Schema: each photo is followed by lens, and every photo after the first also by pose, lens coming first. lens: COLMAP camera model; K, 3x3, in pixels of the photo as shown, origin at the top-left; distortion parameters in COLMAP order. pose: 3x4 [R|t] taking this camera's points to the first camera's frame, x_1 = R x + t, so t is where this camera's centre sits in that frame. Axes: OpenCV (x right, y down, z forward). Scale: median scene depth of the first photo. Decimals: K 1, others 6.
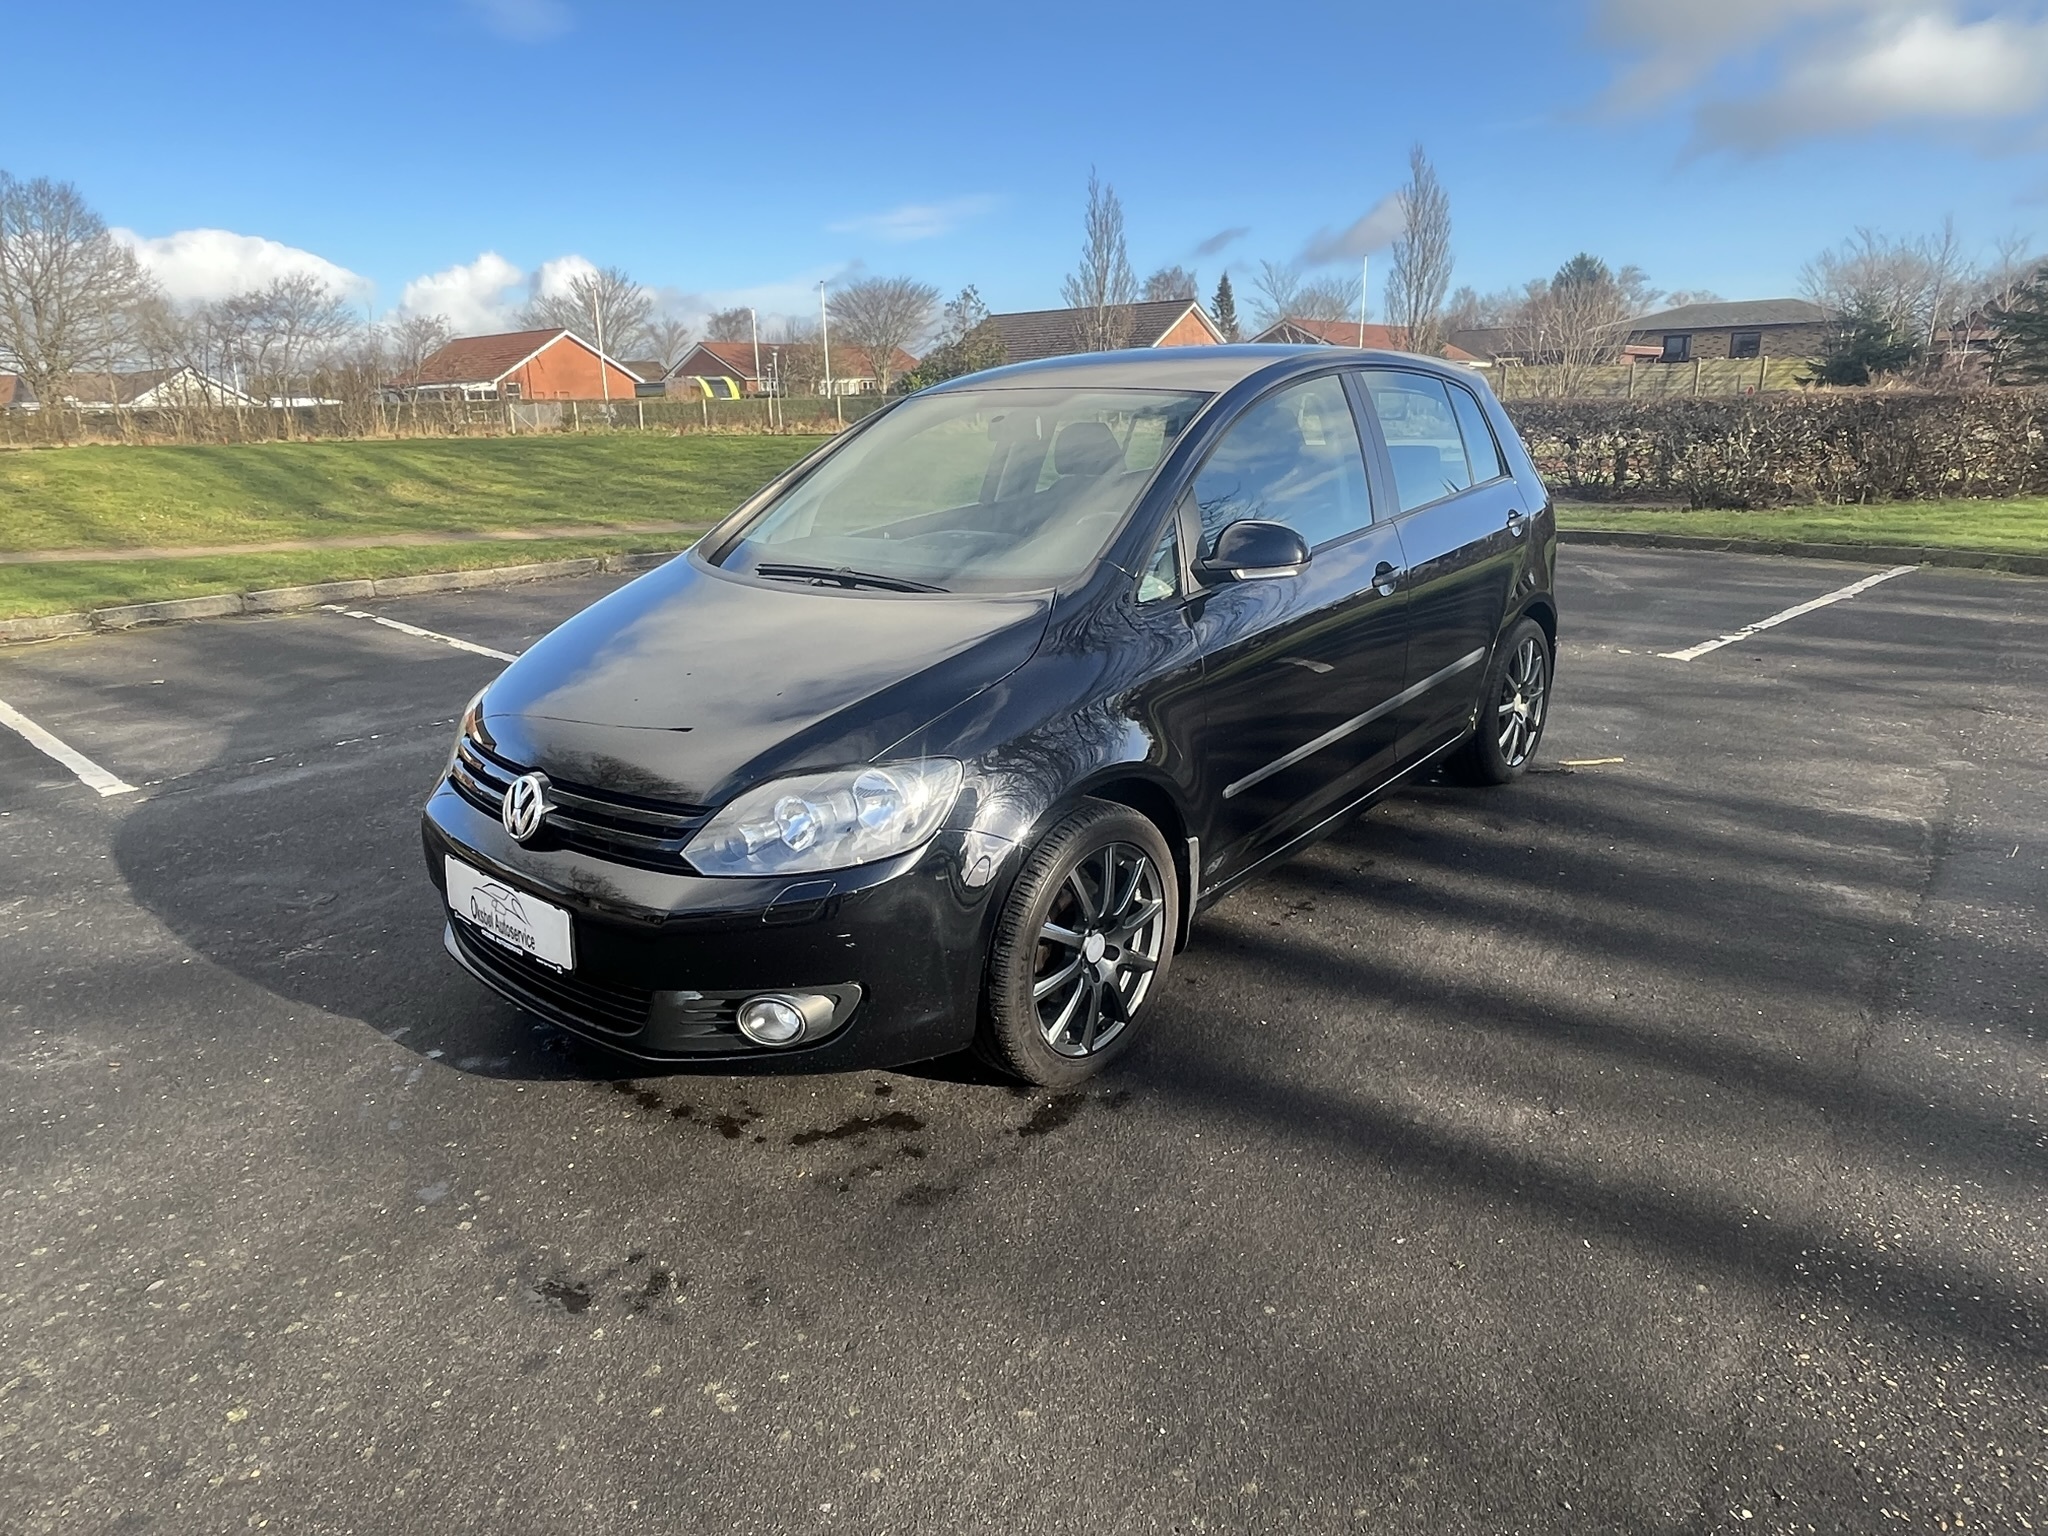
lens RADIAL K [[1271.3, 0, 1012.9], [0, 1271.3, 766.5], [0, 0, 1]] dist [-0.004051, 0.000190]
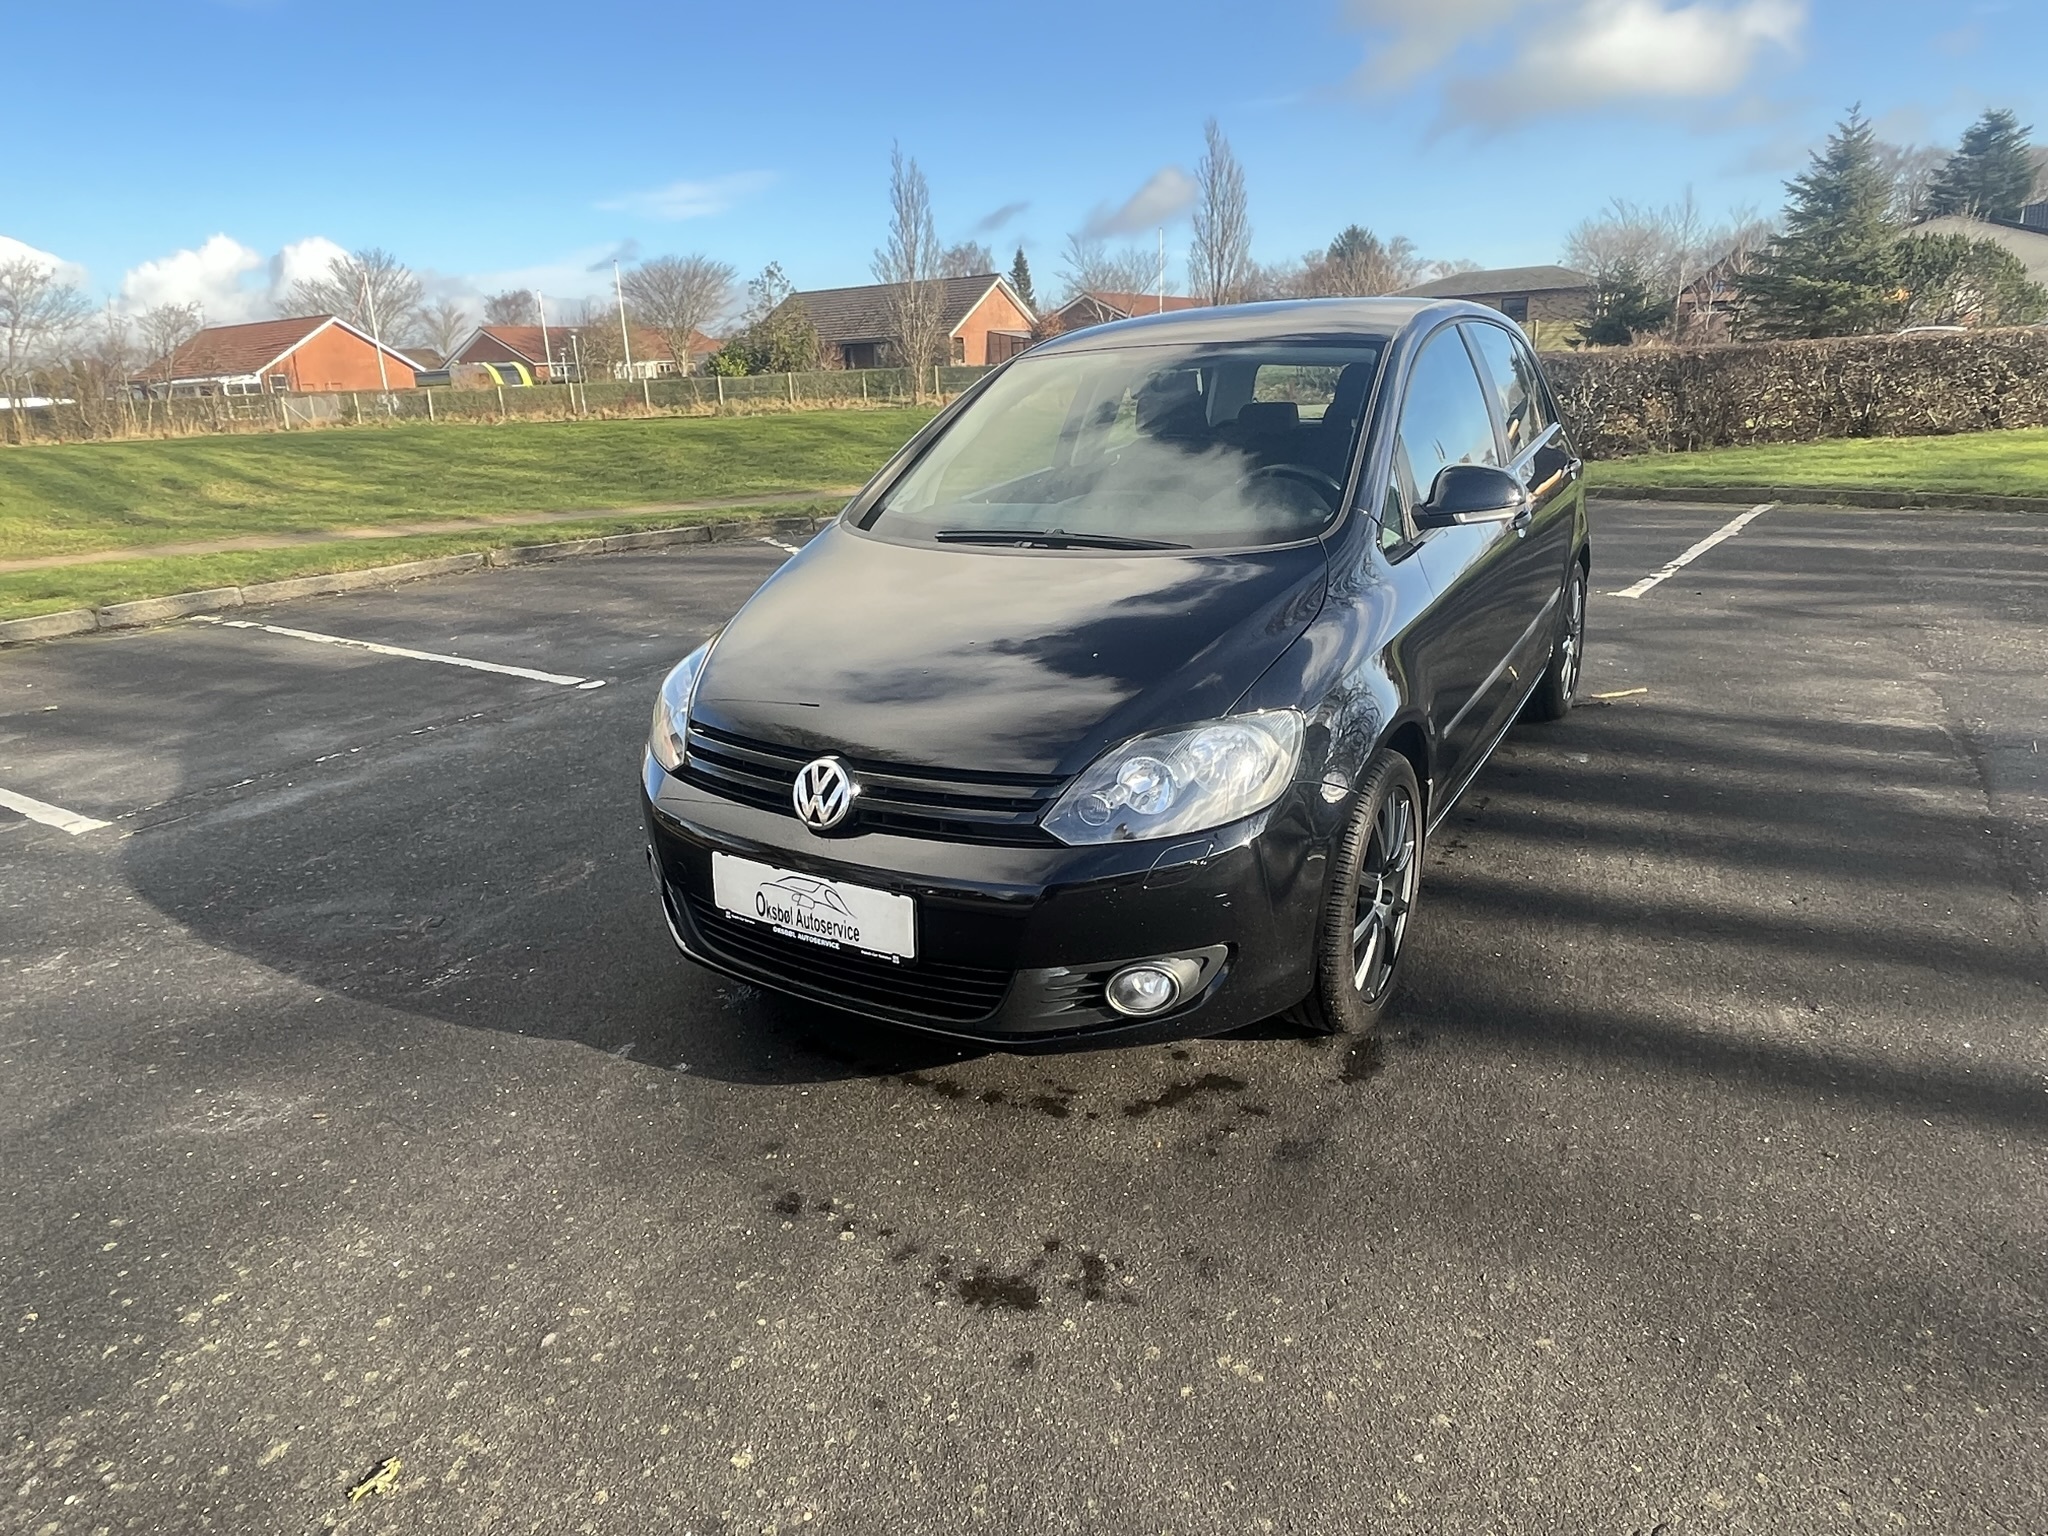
lens RADIAL K [[1271.3, 0, 1018.5], [0, 1271.3, 765.8], [0, 0, 1]] dist [-0.004051, 0.000190]
pose [[0.987356, -0.068737, 0.142839, -0.129301], [0.066500, 0.997578, 0.020382, 0.000900], [-0.143894, -0.010626, 0.989536, 0.016423]]
